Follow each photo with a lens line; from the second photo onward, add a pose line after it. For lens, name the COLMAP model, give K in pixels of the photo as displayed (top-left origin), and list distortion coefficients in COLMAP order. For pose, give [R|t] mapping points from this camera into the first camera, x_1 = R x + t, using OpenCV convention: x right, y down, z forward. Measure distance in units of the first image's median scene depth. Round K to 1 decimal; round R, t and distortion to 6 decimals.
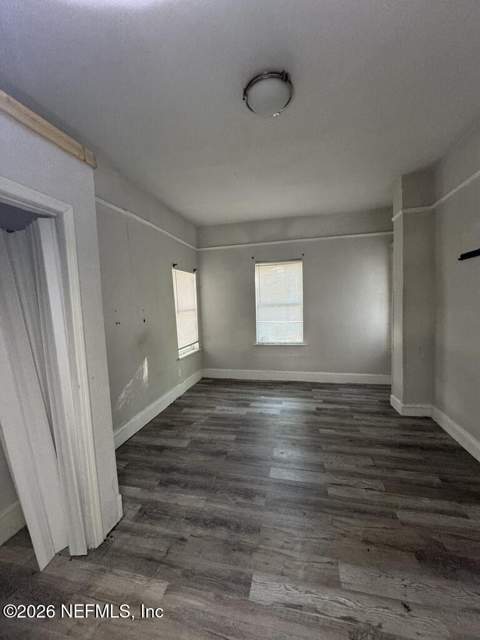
lens RADIAL K [[255.7, 0, 242.4], [0, 255.7, 322.0], [0, 0, 1]] dist [-0.008809, 0.000113]
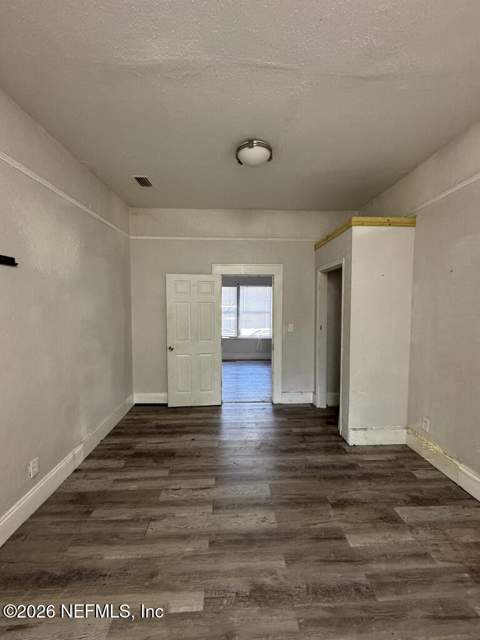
lens RADIAL K [[255.7, 0, 240.3], [0, 255.7, 321.7], [0, 0, 1]] dist [-0.008809, 0.000113]
pose [[-0.966080, 0.053640, -0.252612, 0.451695], [0.015107, 0.988254, 0.152072, -0.194758], [0.257802, 0.143098, -0.955542, 1.912590]]
